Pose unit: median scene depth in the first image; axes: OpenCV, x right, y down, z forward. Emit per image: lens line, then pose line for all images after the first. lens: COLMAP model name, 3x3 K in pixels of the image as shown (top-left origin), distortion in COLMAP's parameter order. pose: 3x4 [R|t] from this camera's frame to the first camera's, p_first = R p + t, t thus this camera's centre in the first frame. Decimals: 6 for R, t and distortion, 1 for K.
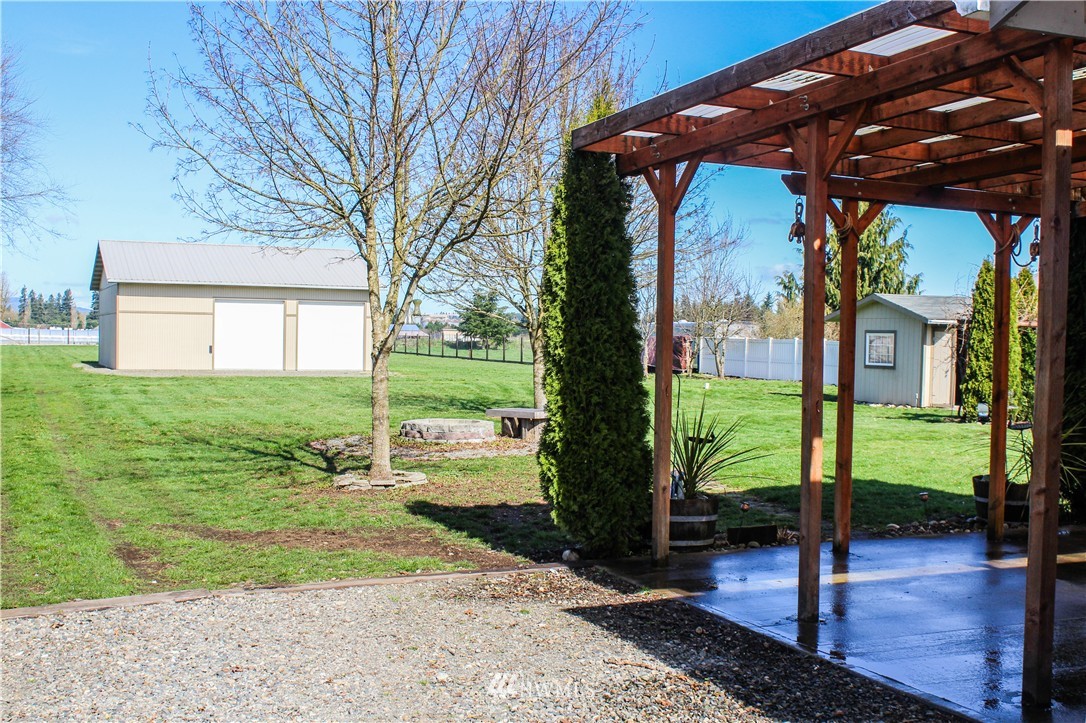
lens RADIAL K [[1265.0, 0, 543.0], [0, 1265.0, 361.5], [0, 0, 1]] dist [-0.108593, 0.019270]
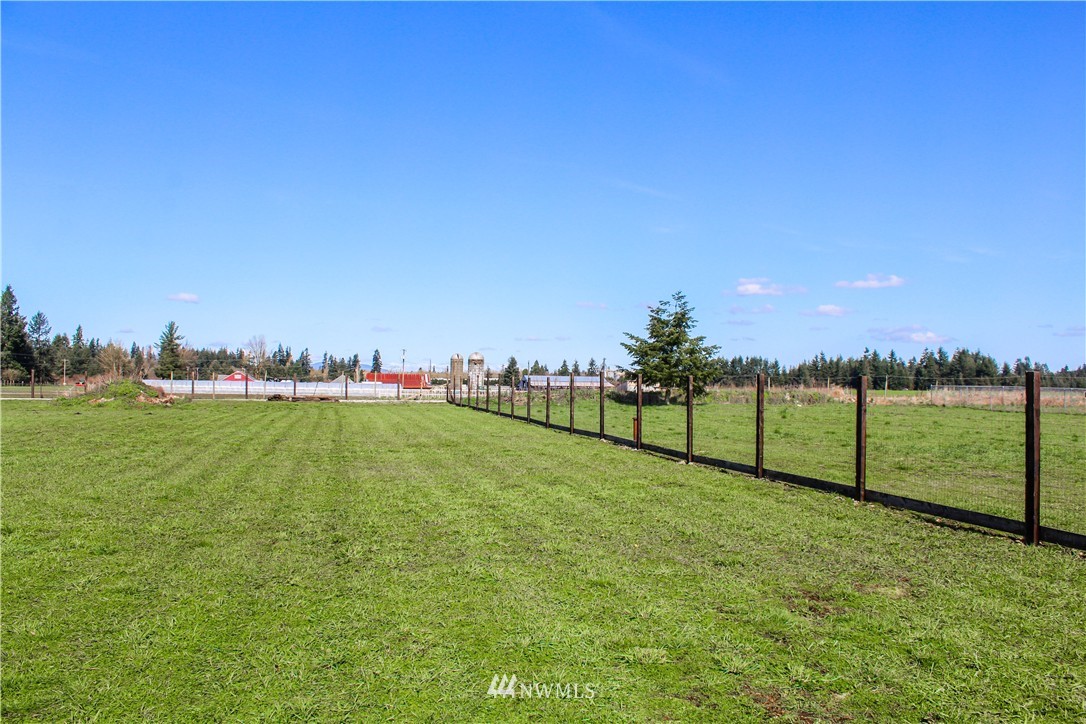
lens RADIAL K [[915.0, 0, 541.1], [0, 915.0, 375.9], [0, 0, 1]] dist [-0.154772, 0.140239]
pose [[0.983901, -0.006889, -0.178580, -0.093399], [0.001057, 0.999464, -0.032732, -0.031928], [0.178710, 0.032016, 0.983381, 1.857054]]
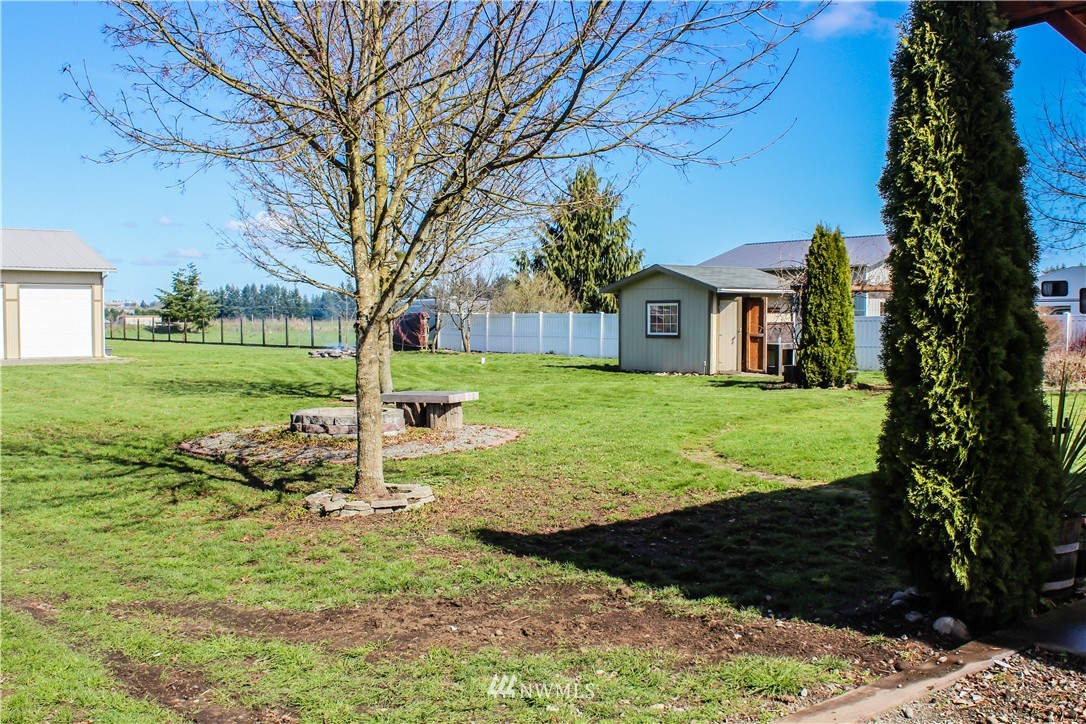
lens RADIAL K [[1153.8, 0, 543.0], [0, 1153.8, 362.0], [0, 0, 1]] dist [-0.100442, 0.043379]
pose [[0.961094, -0.032006, 0.274362, -0.083296], [0.026728, 0.999379, 0.022956, 0.001009], [-0.274926, -0.014730, 0.961353, 0.131226]]
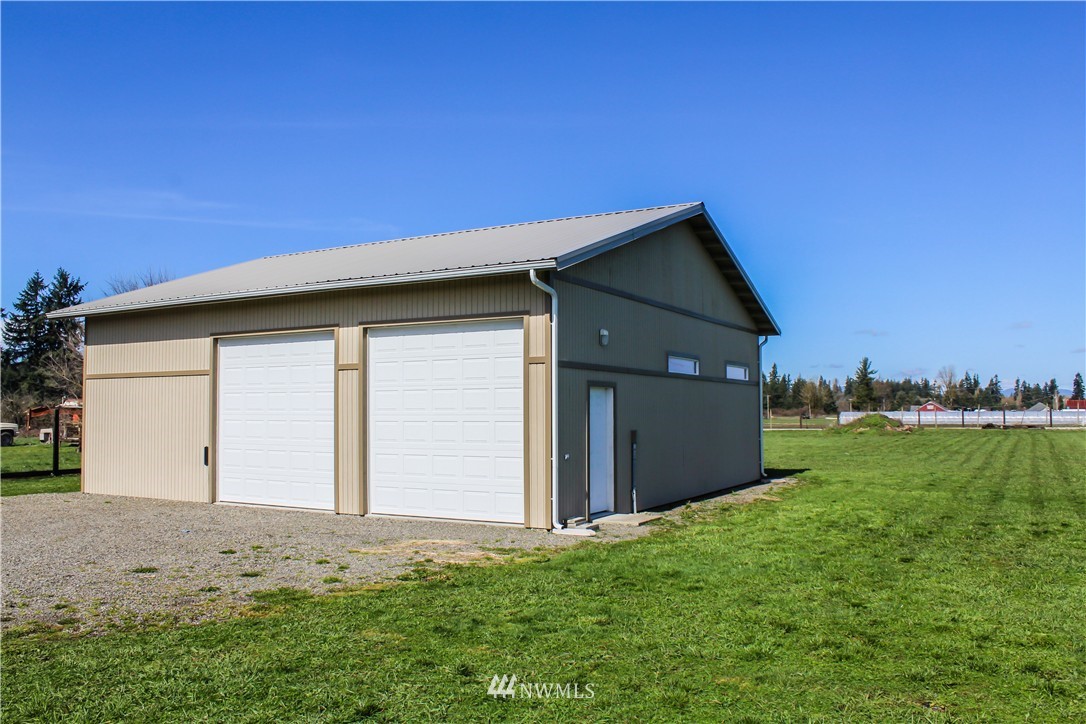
lens RADIAL K [[915.0, 0, 541.1], [0, 915.0, 375.9], [0, 0, 1]] dist [-0.154772, 0.140239]
pose [[0.615828, -0.052078, -0.786157, 0.077387], [-0.000897, 0.997766, -0.066799, -0.025674], [0.787880, 0.041841, 0.614406, 1.401137]]
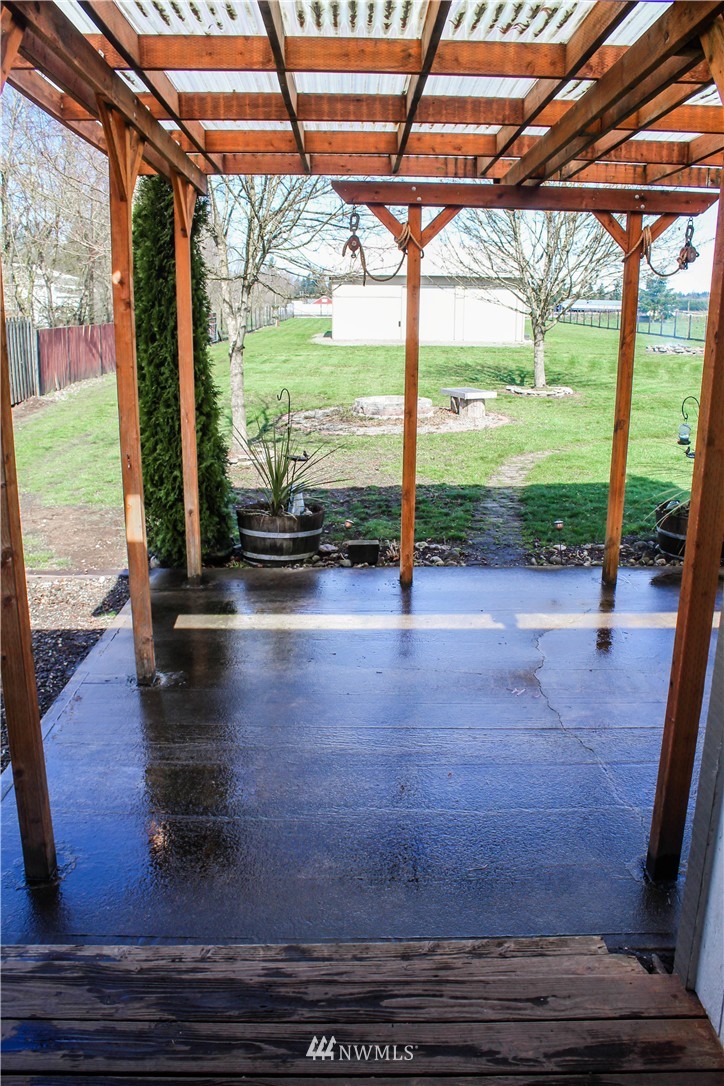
lens RADIAL K [[915.0, 0, 362.0], [0, 915.0, 543.0], [0, 0, 1]] dist [-0.154772, 0.140239]
pose [[0.925454, 0.086273, -0.368906, 0.121873], [0.001963, 0.972622, 0.232384, -0.011391], [0.378855, -0.215785, 0.899948, 0.092155]]
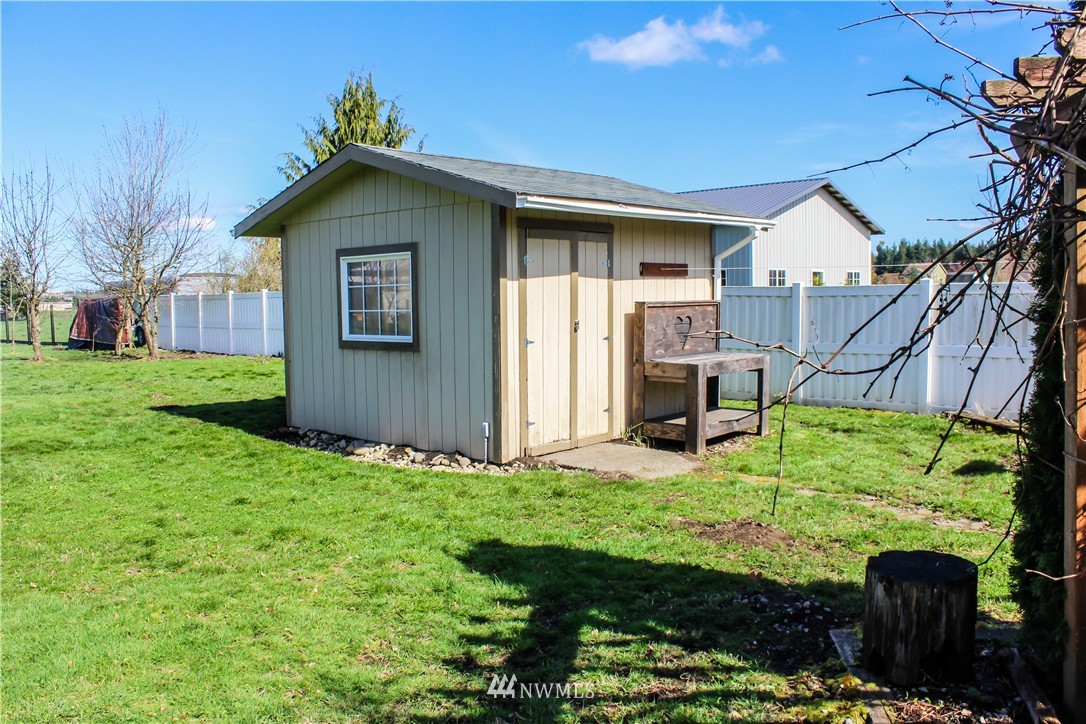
lens RADIAL K [[915.0, 0, 541.1], [0, 915.0, 375.9], [0, 0, 1]] dist [-0.154772, 0.140239]
pose [[0.916529, -0.067953, 0.394154, 0.209709], [0.041370, 0.996282, 0.075563, -0.005159], [-0.397823, -0.052949, 0.915933, 0.747670]]
